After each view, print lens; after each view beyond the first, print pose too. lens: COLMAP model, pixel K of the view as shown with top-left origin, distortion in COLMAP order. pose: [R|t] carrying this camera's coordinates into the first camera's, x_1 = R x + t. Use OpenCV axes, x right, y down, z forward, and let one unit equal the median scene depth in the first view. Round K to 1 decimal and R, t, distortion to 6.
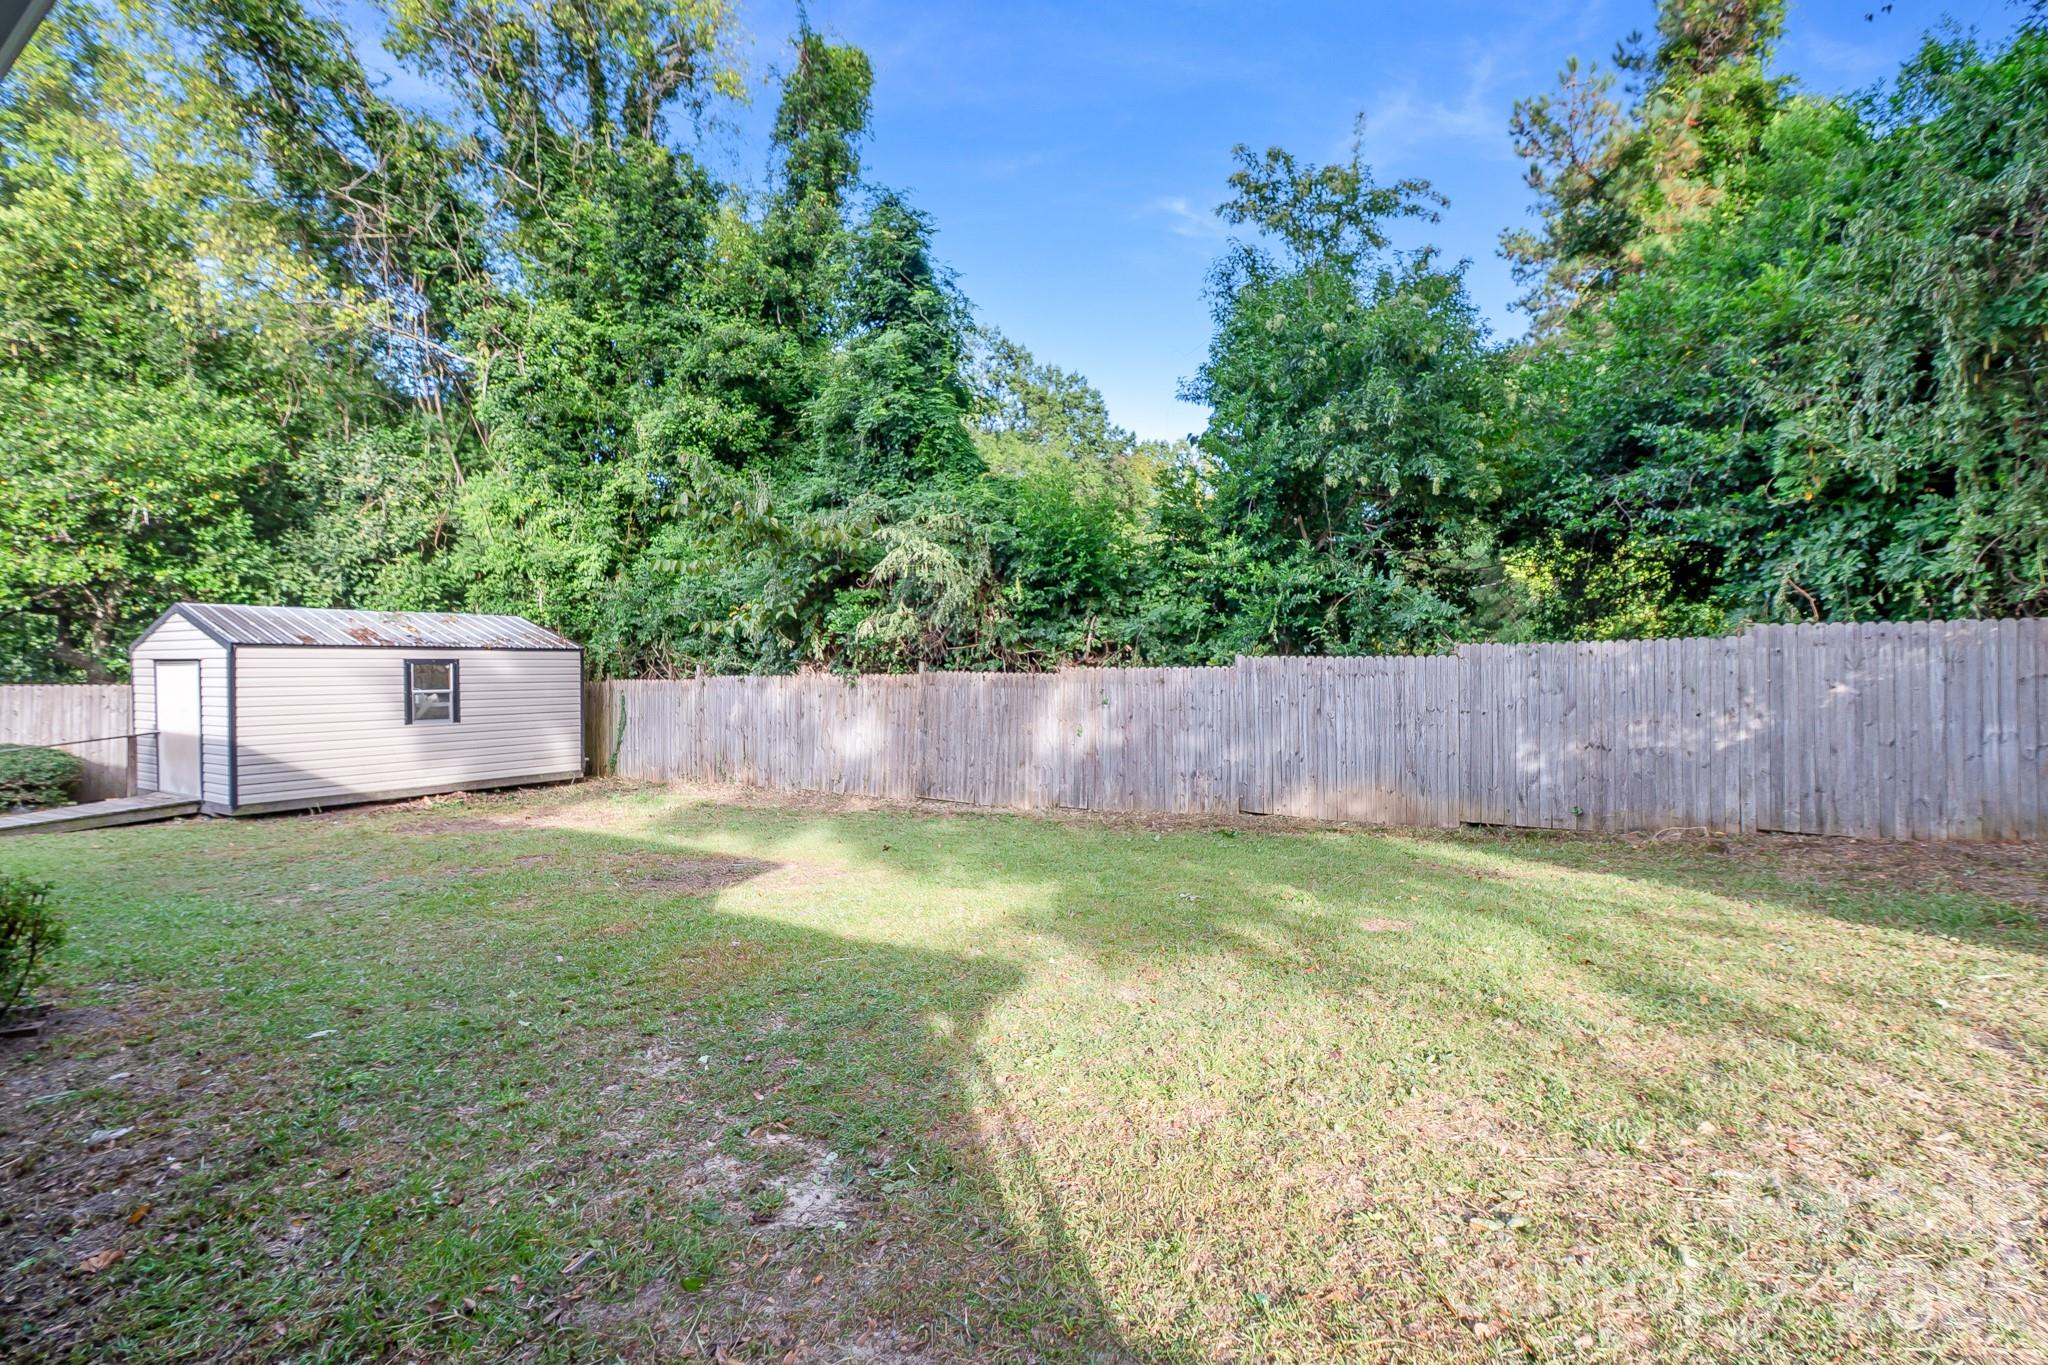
lens RADIAL K [[923.7, 0, 1028.9], [0, 923.7, 690.6], [0, 0, 1]] dist [0.003996, 0.000487]
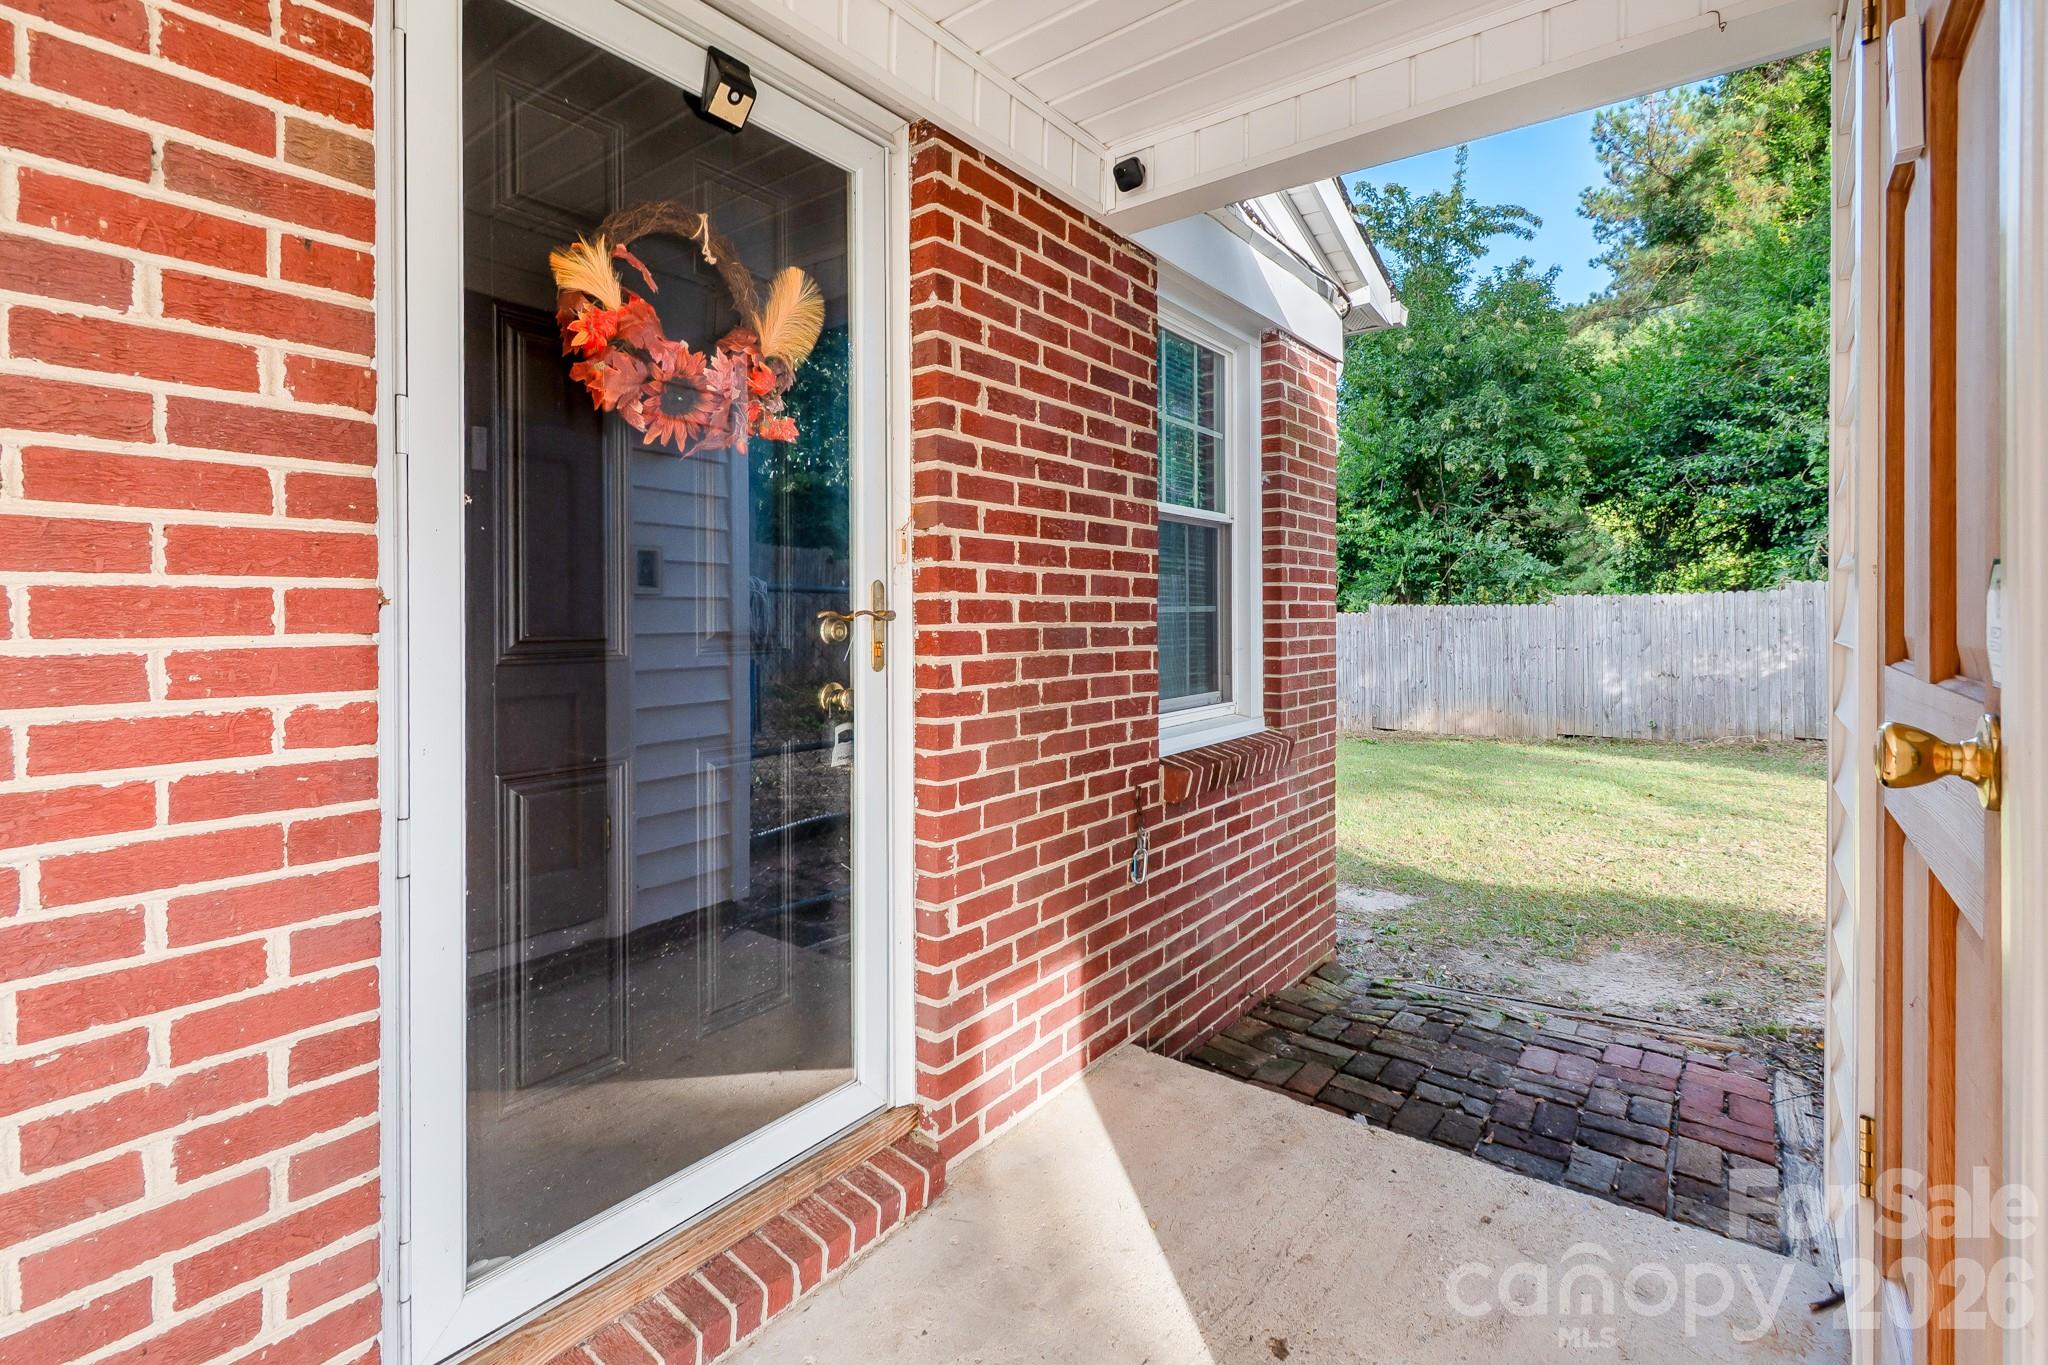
lens RADIAL K [[916.5, 0, 1025.4], [0, 916.5, 625.0], [0, 0, 1]] dist [0.001656, -0.000145]
pose [[0.997205, 0.000823, -0.074713, -0.153860], [-0.001567, 0.999950, -0.009904, 0.004170], [0.074701, 0.009993, 0.997156, -0.286604]]
